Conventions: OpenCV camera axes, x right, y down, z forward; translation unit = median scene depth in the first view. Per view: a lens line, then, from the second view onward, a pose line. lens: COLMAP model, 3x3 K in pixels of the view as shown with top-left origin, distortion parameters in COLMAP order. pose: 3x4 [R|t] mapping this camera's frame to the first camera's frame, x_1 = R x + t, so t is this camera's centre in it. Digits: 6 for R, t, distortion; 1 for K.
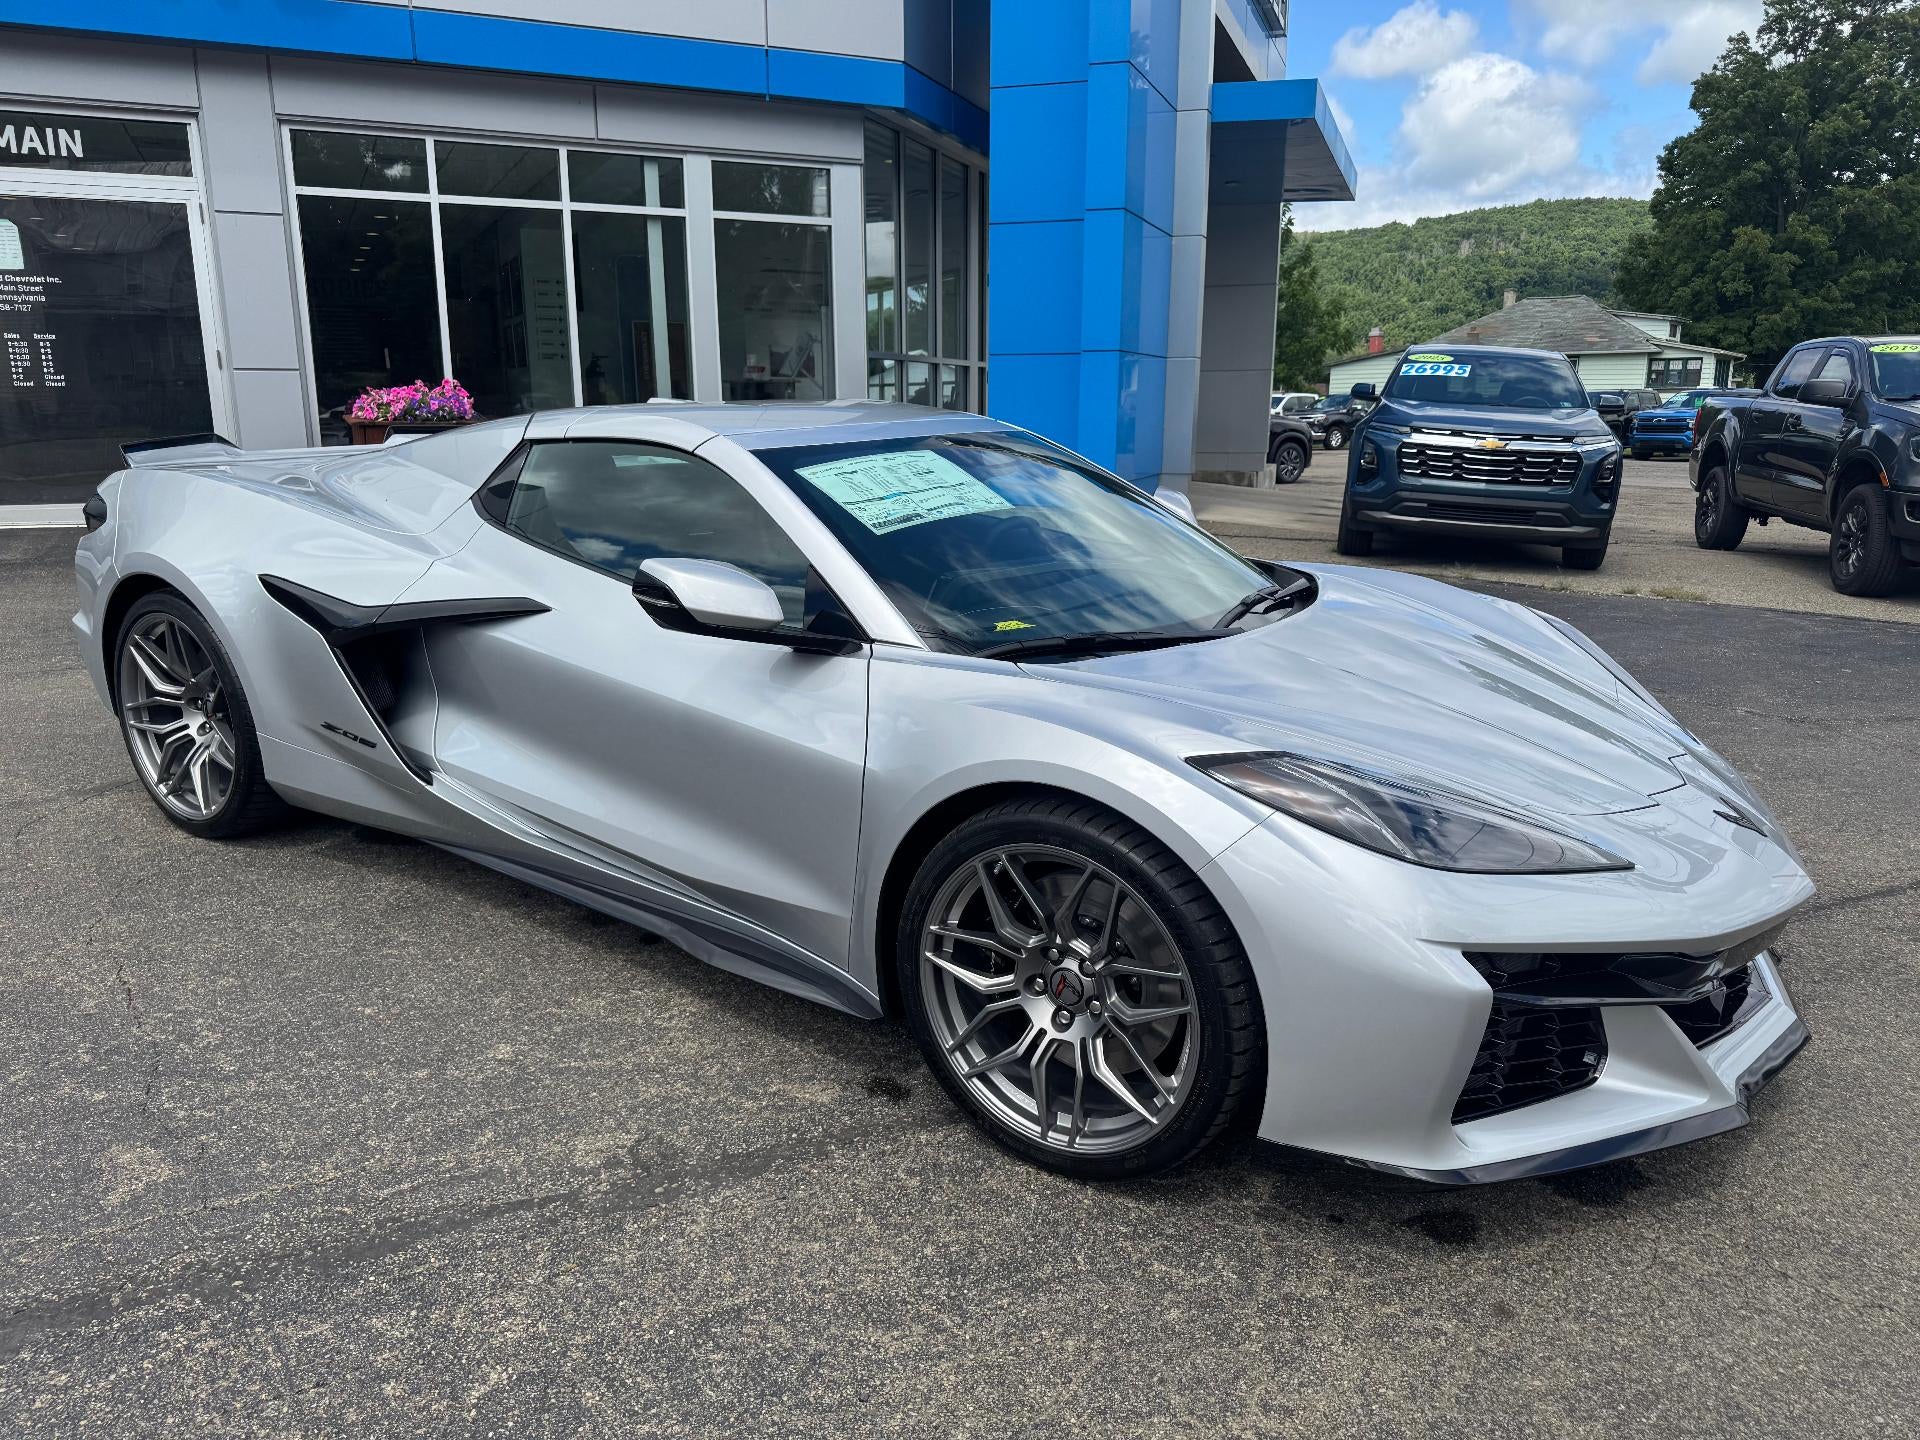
lens RADIAL K [[1391.4, 0, 956.2], [0, 1391.4, 723.3], [0, 0, 1]] dist [-0.000440, -0.007430]
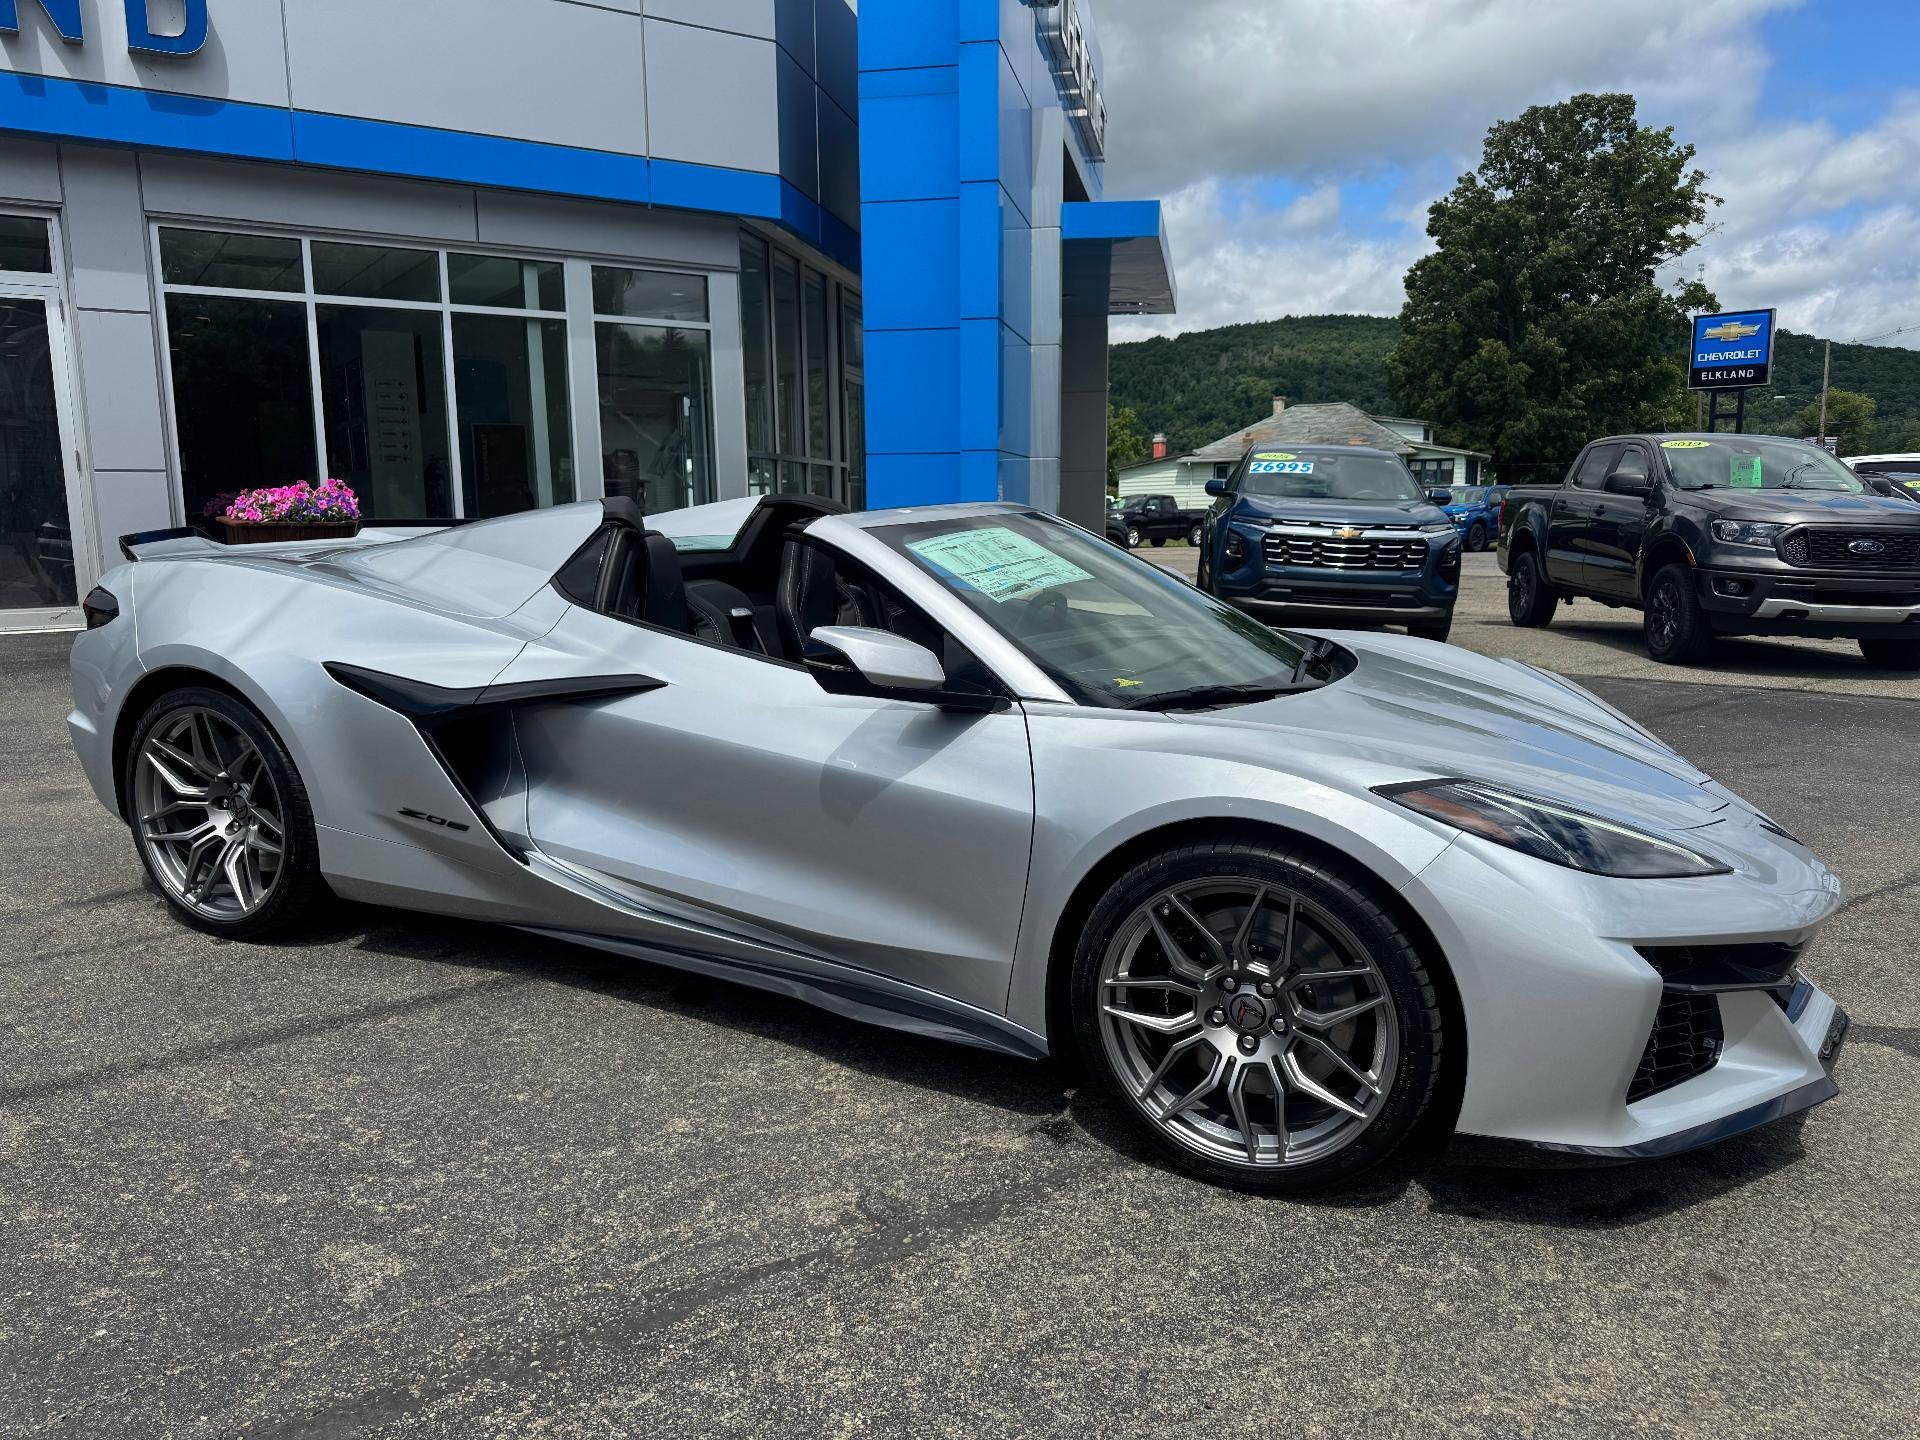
lens RADIAL K [[1383.7, 0, 952.9], [0, 1383.7, 723.8], [0, 0, 1]] dist [0.019377, -0.038692]
pose [[0.989188, -0.031216, 0.143292, -0.079492], [0.041448, 0.996756, -0.068988, 0.008629], [-0.140673, 0.074181, 0.987273, -0.008315]]
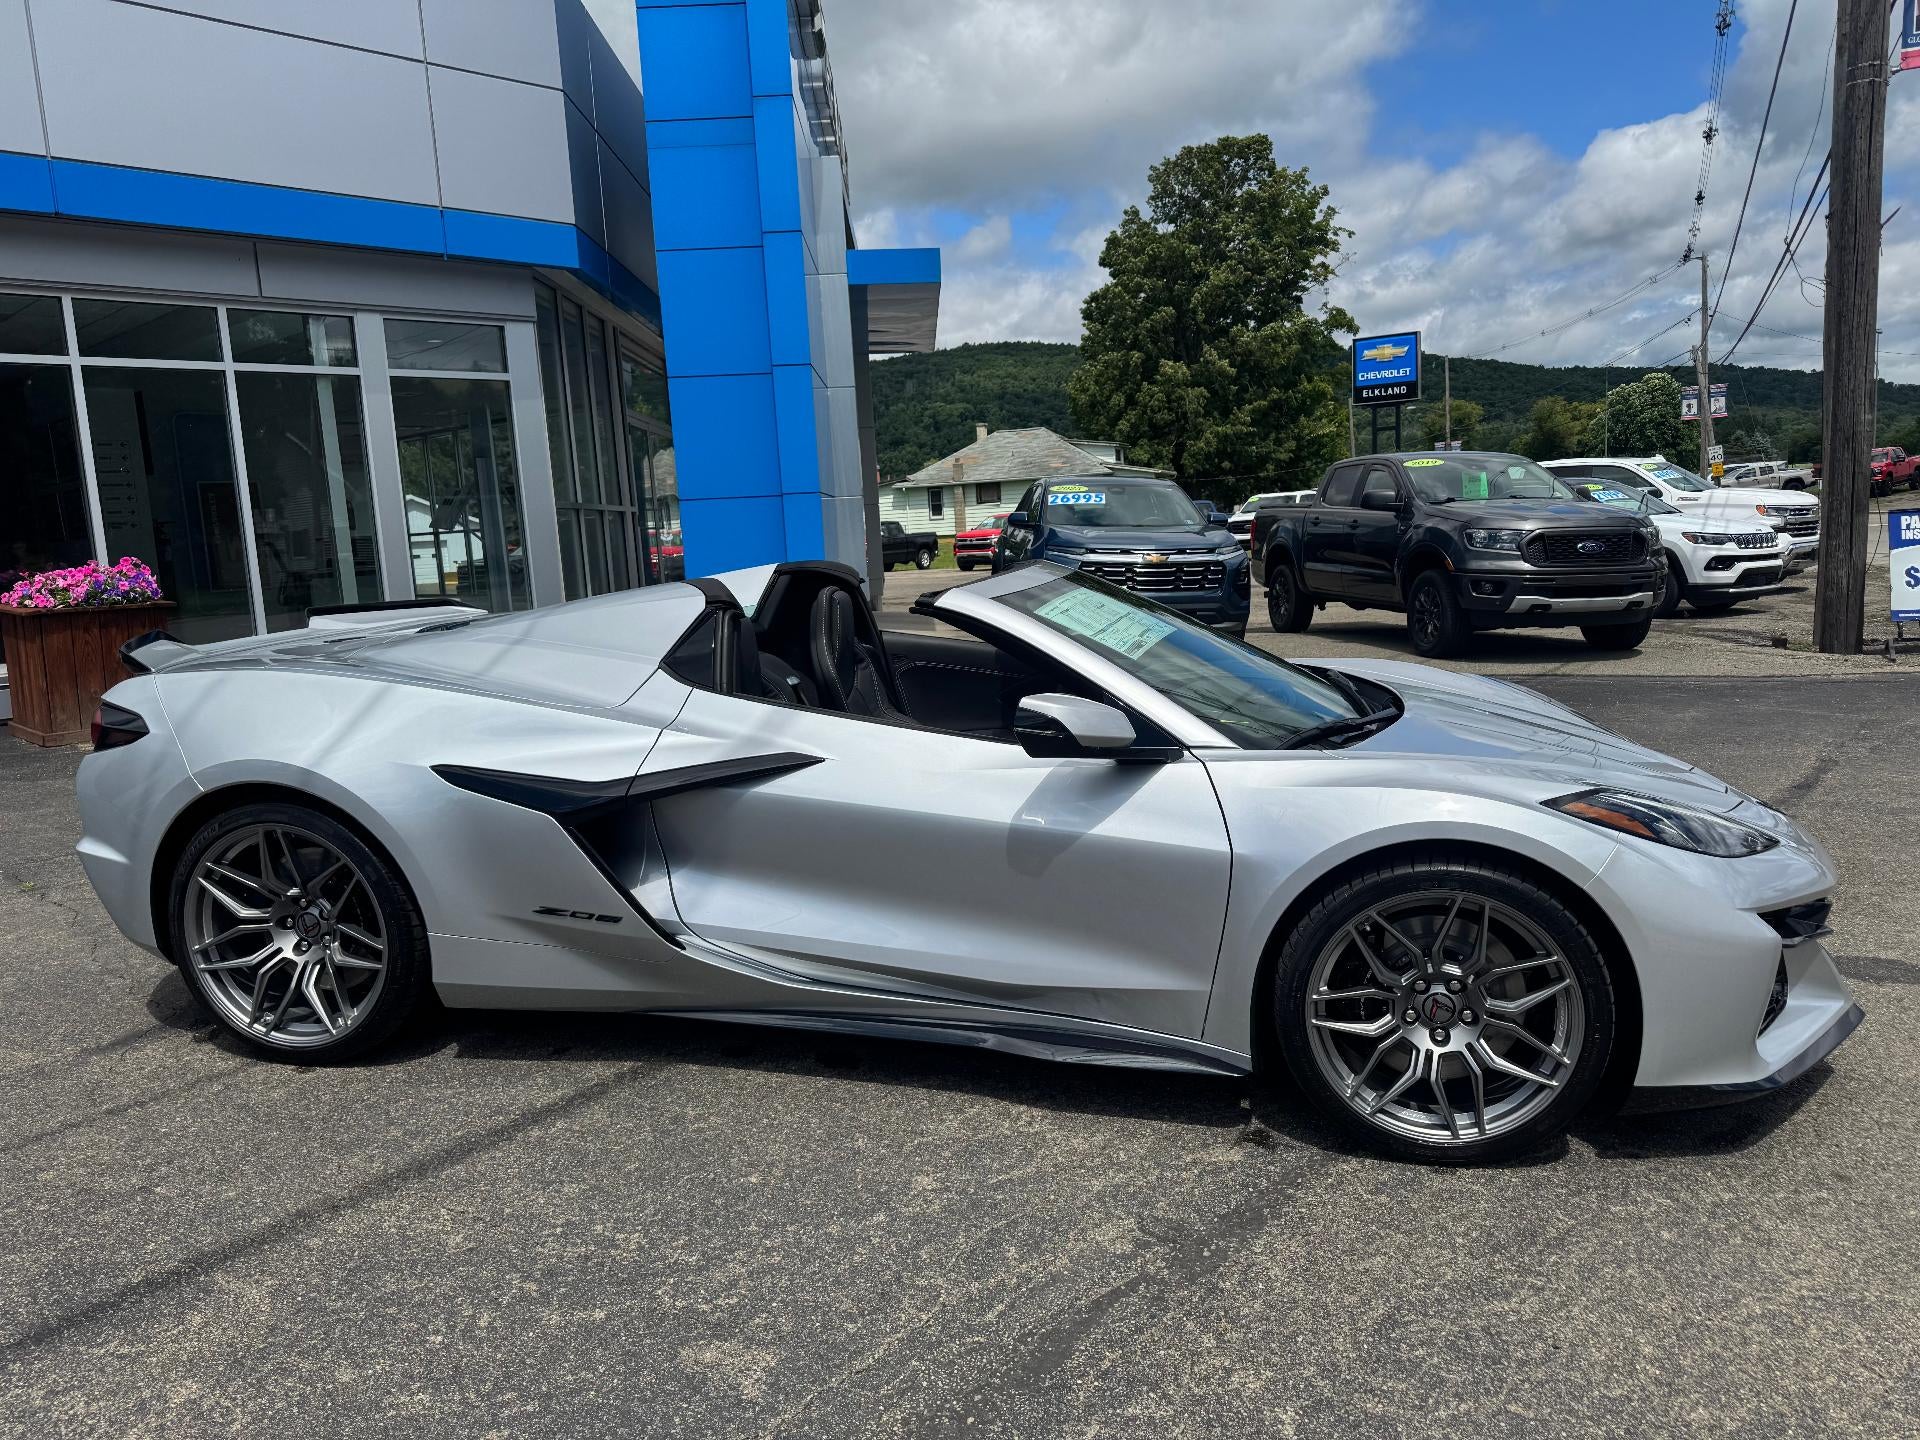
lens RADIAL K [[1380.9, 0, 959.0], [0, 1380.9, 728.8], [0, 0, 1]] dist [0.025363, -0.049346]
pose [[0.929063, -0.104555, 0.354838, -0.196568], [0.135665, 0.988693, -0.063884, -0.009128], [-0.344146, 0.107492, 0.932743, -0.001918]]
